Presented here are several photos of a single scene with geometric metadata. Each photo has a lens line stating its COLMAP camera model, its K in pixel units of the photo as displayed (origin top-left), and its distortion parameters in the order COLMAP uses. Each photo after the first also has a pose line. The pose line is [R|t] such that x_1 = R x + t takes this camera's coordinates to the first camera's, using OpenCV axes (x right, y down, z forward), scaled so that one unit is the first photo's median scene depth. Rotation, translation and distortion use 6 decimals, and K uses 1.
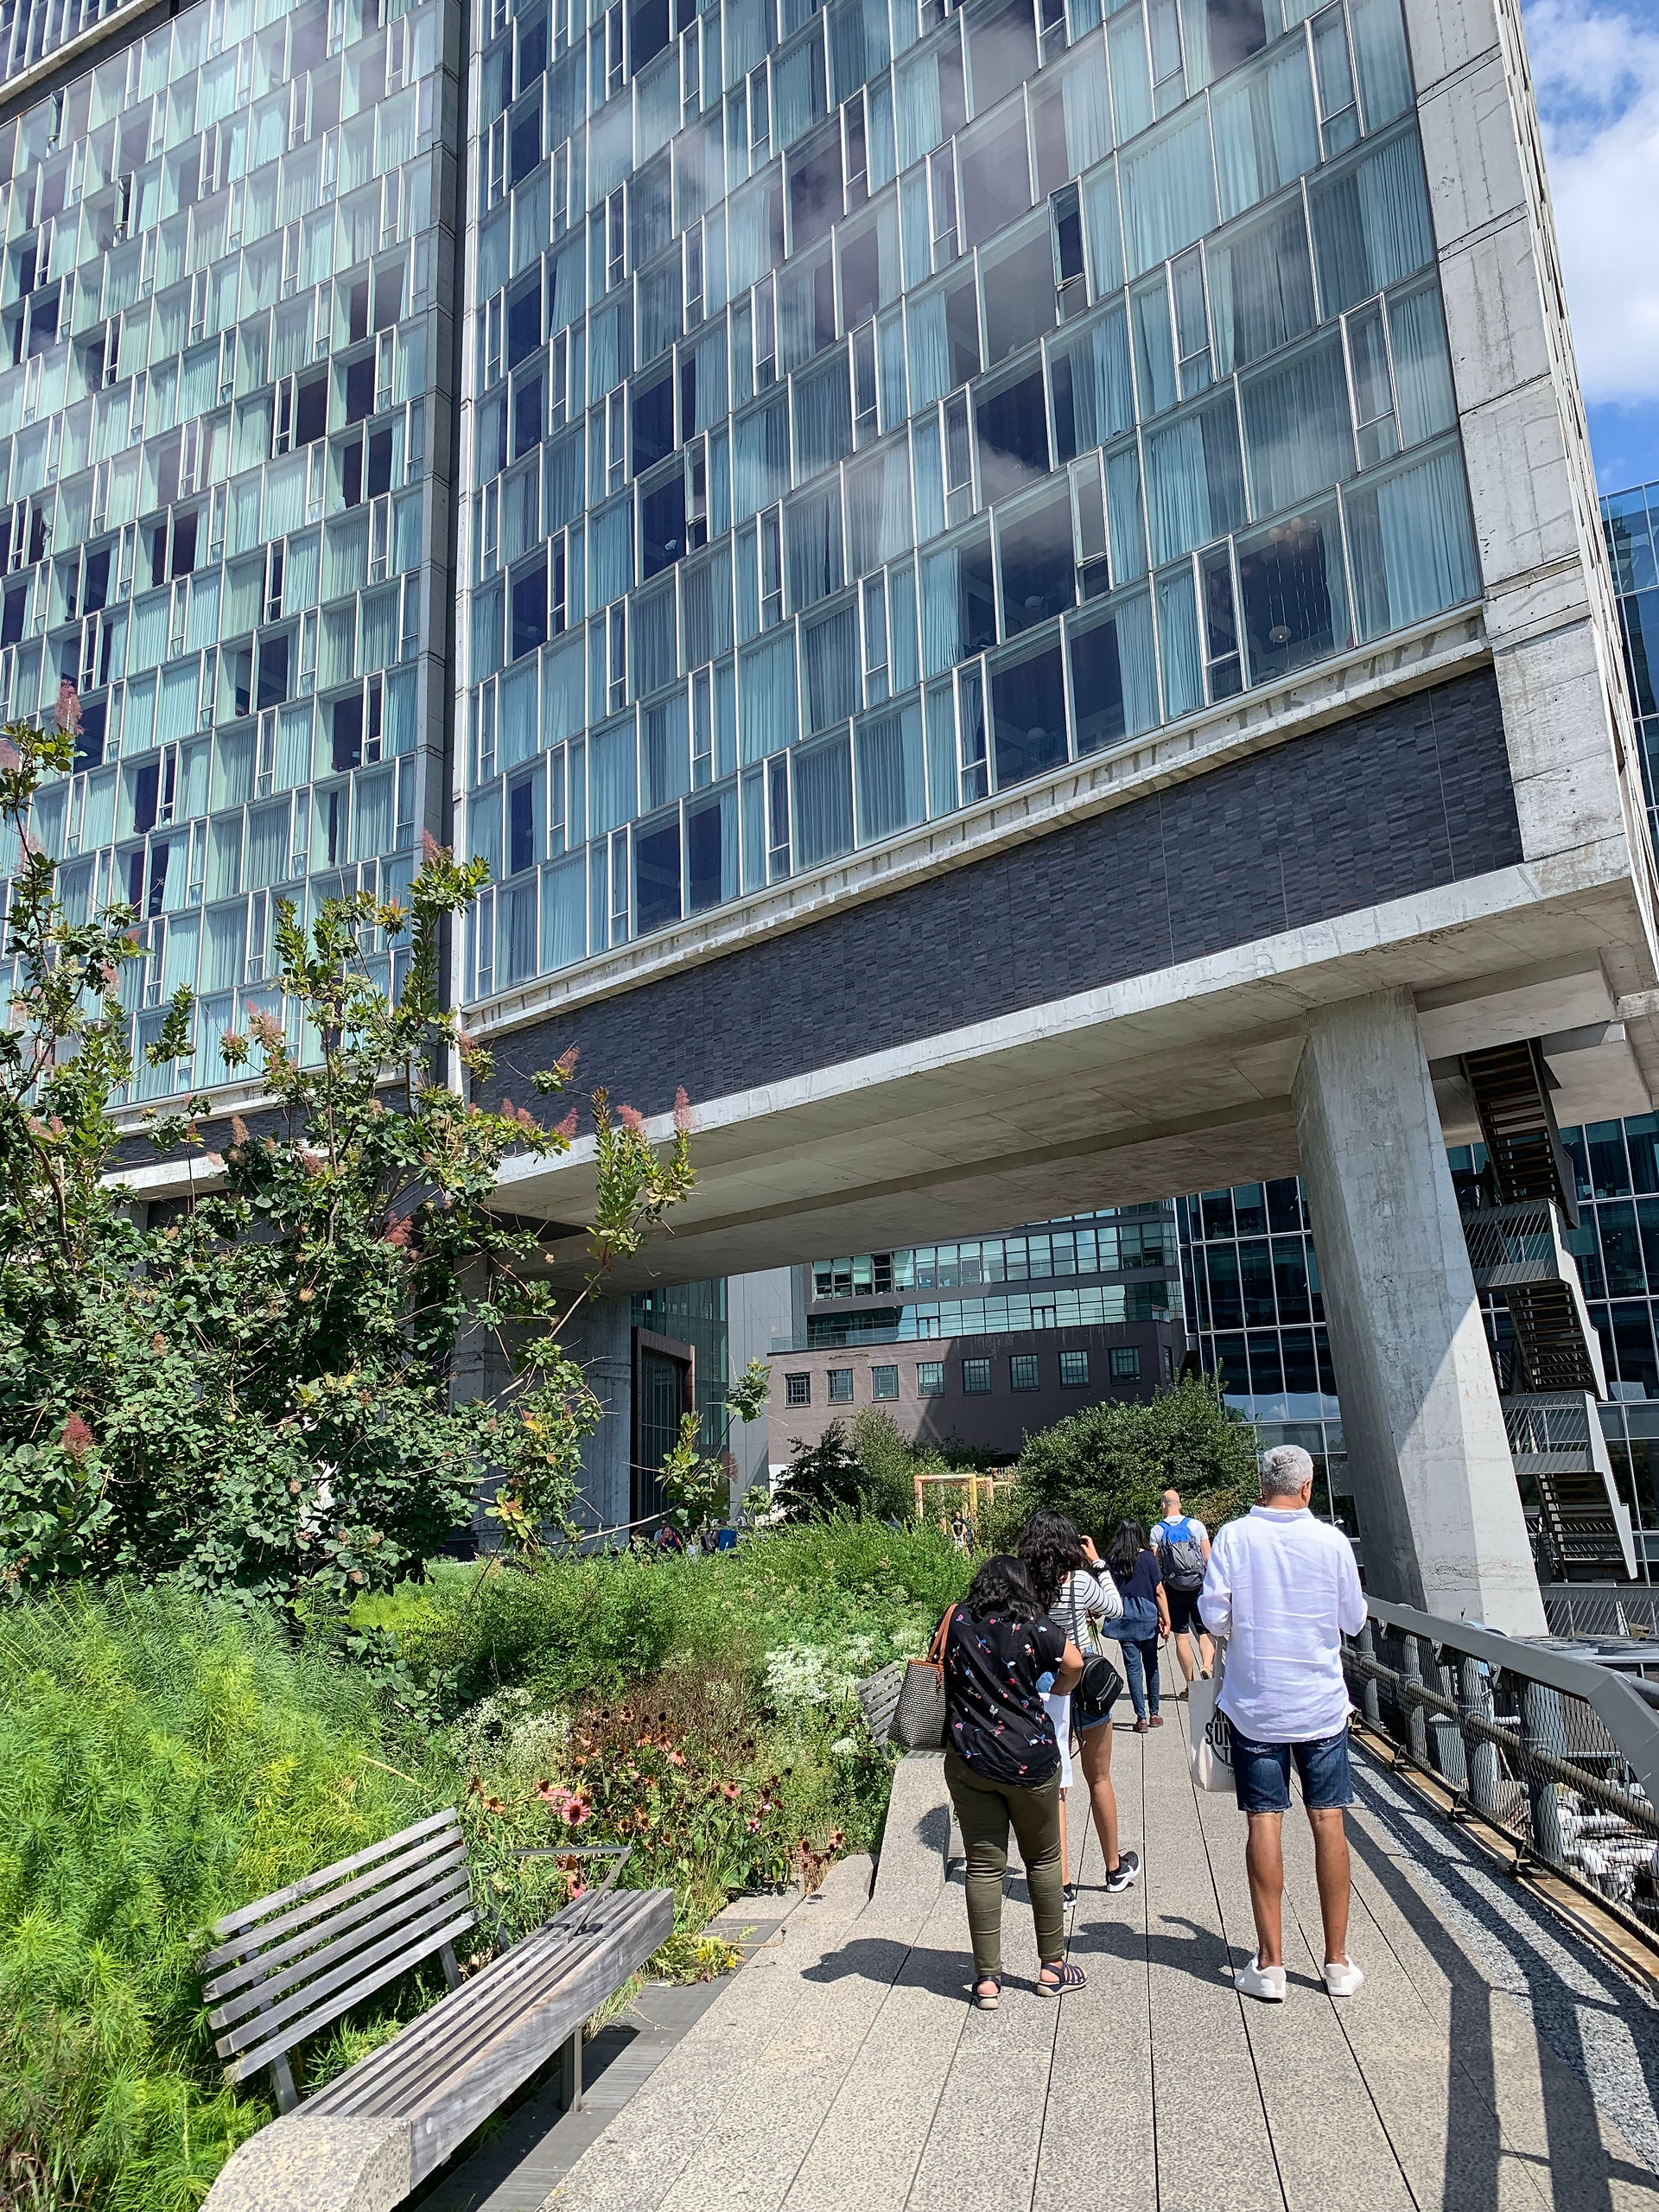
lens RADIAL K [[1690.3, 0, 831.7], [0, 1690.3, 1114.4], [0, 0, 1]] dist [0.001900, 0.005036]
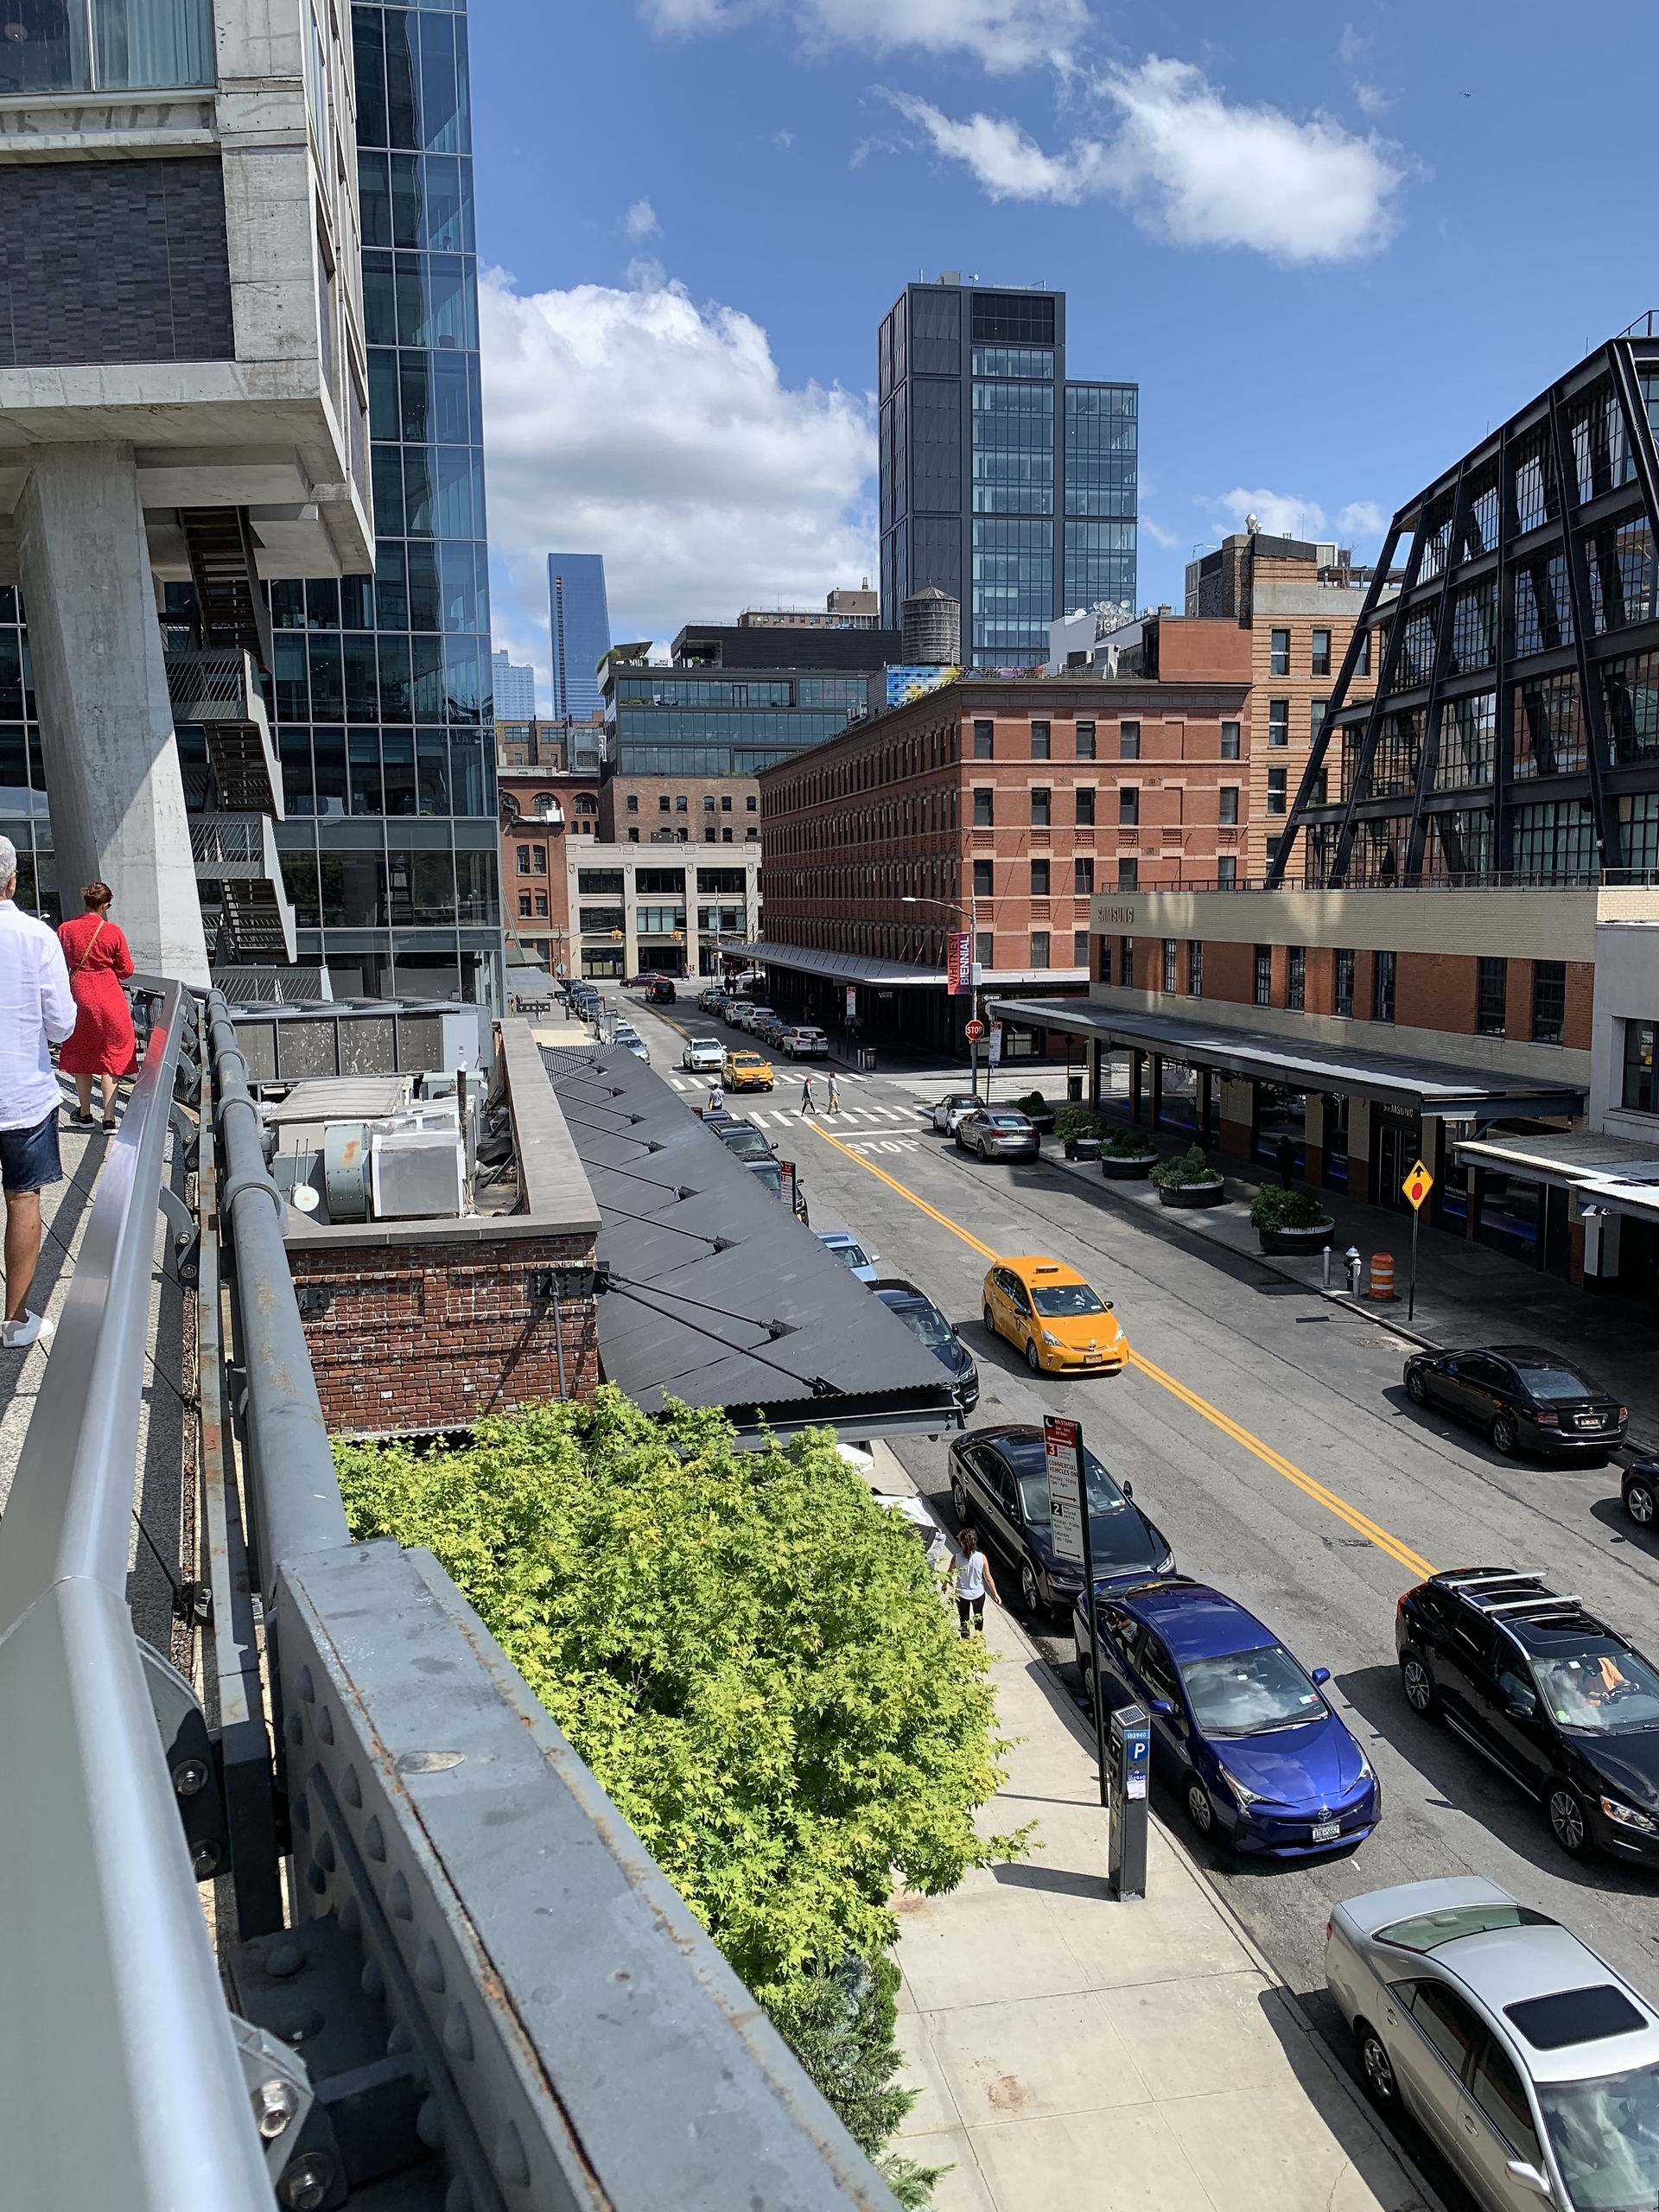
lens RADIAL K [[1690.3, 0, 831.7], [0, 1690.3, 1114.4], [0, 0, 1]] dist [0.001900, 0.005036]
pose [[0.753797, -0.059654, 0.654394, -0.067348], [-0.168455, 0.945048, 0.280193, -0.049663], [-0.635148, -0.321445, 0.702325, -0.222423]]
